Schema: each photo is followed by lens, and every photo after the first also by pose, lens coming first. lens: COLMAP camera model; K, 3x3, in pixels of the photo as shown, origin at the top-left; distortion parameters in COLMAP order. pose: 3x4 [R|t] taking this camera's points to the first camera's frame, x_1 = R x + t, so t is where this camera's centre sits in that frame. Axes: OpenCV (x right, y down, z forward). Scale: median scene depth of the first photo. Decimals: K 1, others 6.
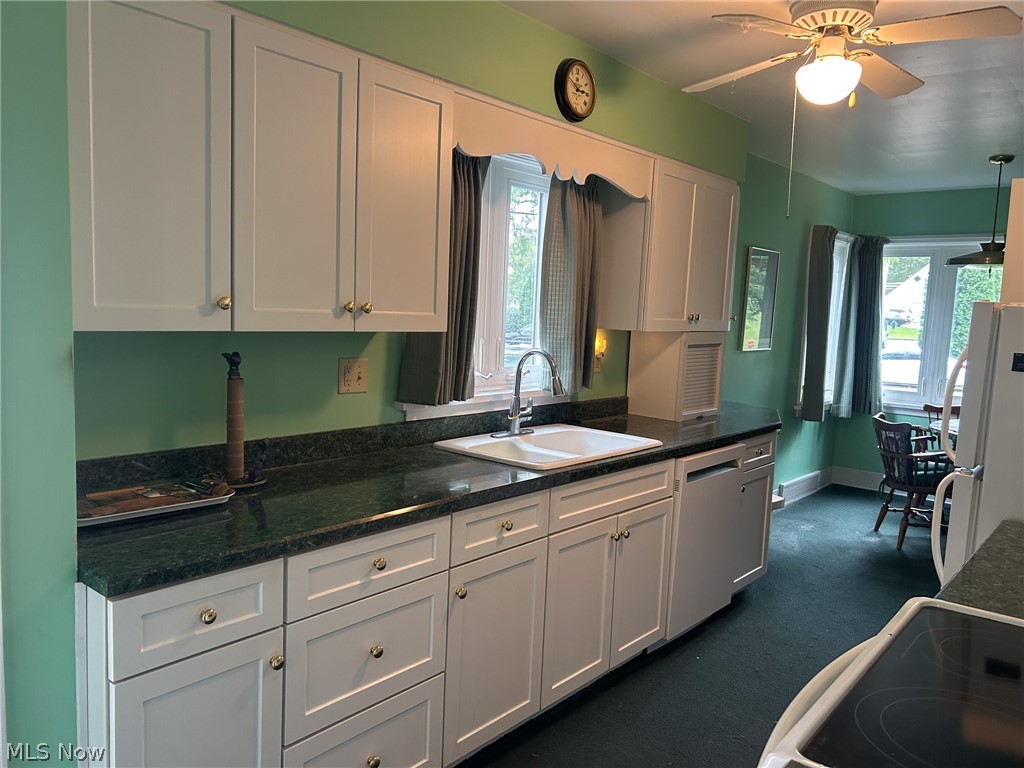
lens RADIAL K [[770.0, 0, 507.1], [0, 770.0, 390.6], [0, 0, 1]] dist [0.048311, -0.037890]
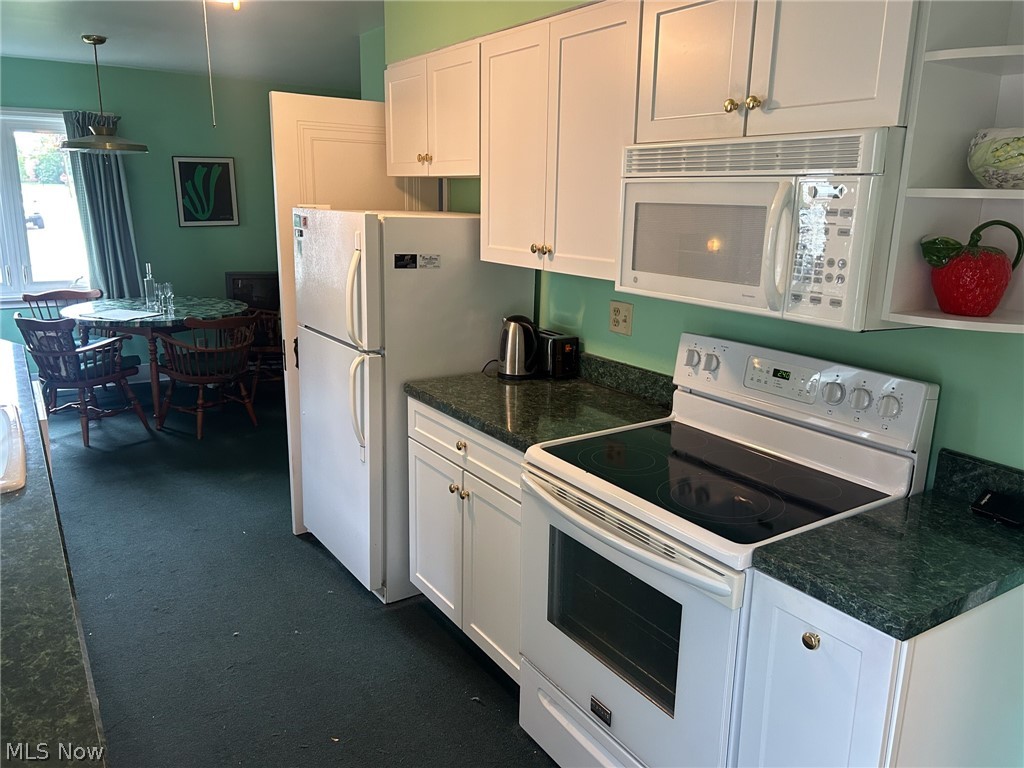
lens RADIAL K [[770.0, 0, 505.9], [0, 770.0, 384.5], [0, 0, 1]] dist [0.048311, -0.037890]
pose [[0.292835, -0.258478, 0.920563, -0.418360], [0.098848, 0.965793, 0.239734, -0.102406], [-0.951040, 0.020793, 0.308368, 0.355277]]
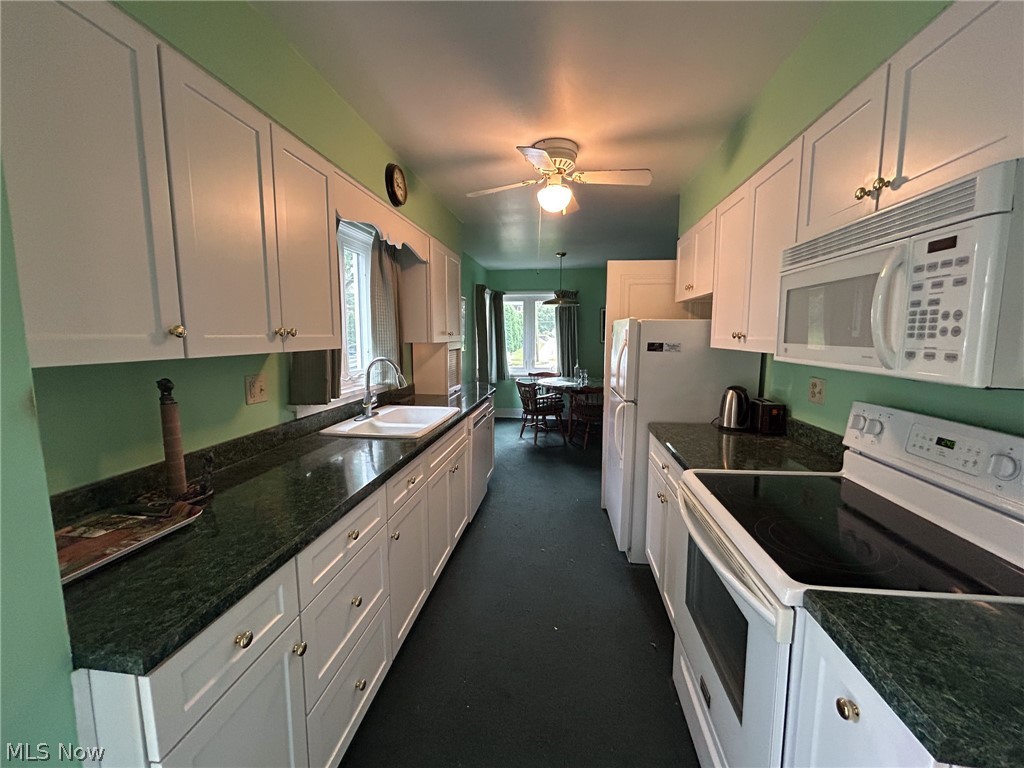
lens RADIAL K [[412.7, 0, 510.6], [0, 412.7, 384.9], [0, 0, 1]] dist [-0.000273, 0.001235]
pose [[0.840673, -0.106005, 0.531067, -0.205136], [0.094360, 0.994326, 0.049105, -0.019440], [-0.533259, 0.008830, 0.845906, 0.213991]]
